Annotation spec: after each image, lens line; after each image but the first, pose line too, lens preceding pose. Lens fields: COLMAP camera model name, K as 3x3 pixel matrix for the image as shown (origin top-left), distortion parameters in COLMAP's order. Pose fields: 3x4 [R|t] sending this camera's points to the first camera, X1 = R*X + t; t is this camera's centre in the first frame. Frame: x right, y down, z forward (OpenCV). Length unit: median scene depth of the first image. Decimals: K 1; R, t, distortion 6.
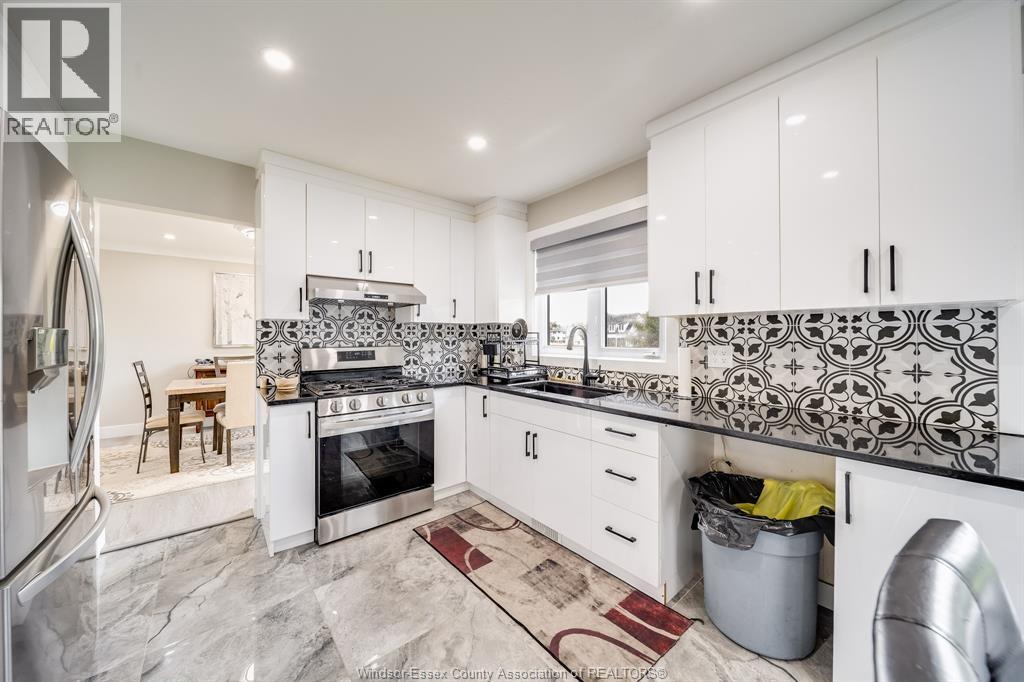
lens RADIAL K [[360.9, 0, 507.9], [0, 360.9, 333.2], [0, 0, 1]] dist [-0.003840, -0.001605]
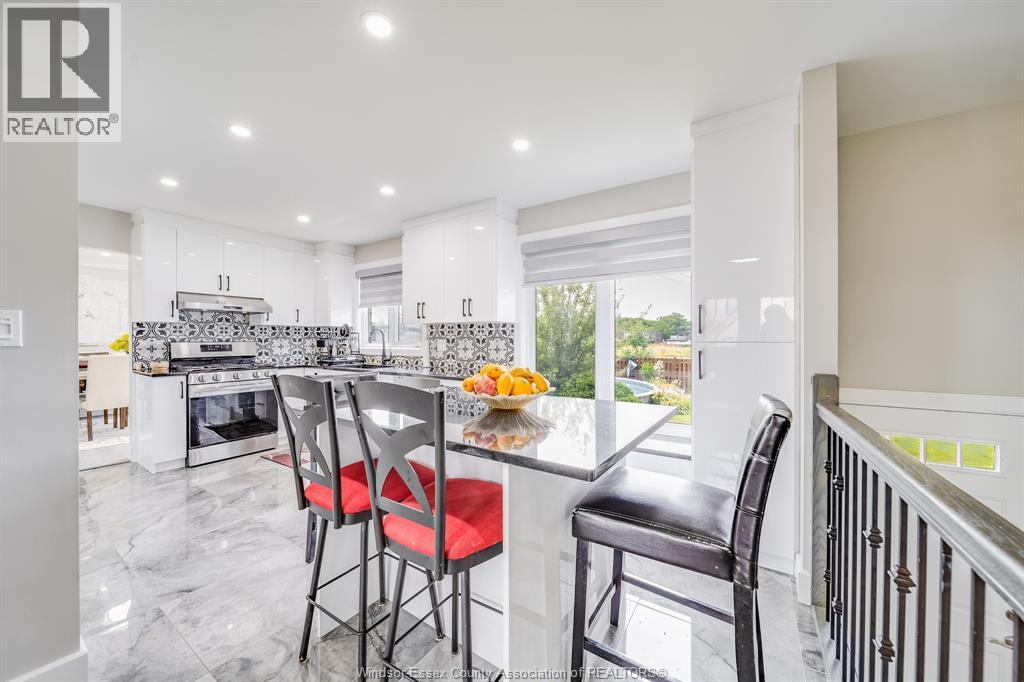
lens RADIAL K [[360.9, 0, 513.5], [0, 360.9, 340.6], [0, 0, 1]] dist [-0.003840, -0.001605]
pose [[0.953634, 0.001806, 0.300965, 0.287989], [-0.005111, 0.999935, 0.010193, 0.013812], [-0.300927, -0.011259, 0.953581, -0.752046]]
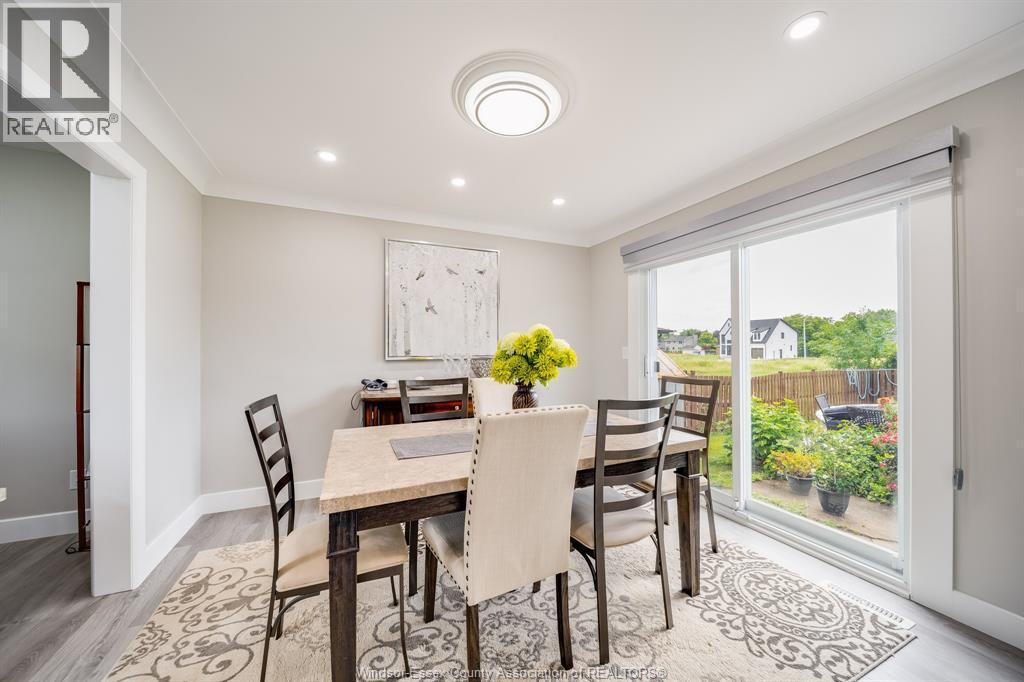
lens RADIAL K [[360.9, 0, 512.5], [0, 360.9, 343.9], [0, 0, 1]] dist [-0.003840, -0.001605]
pose [[0.962322, -0.006784, -0.271828, -0.845091], [0.006603, 0.999977, -0.001582, 0.026475], [0.271833, -0.000272, 0.962345, 0.889636]]
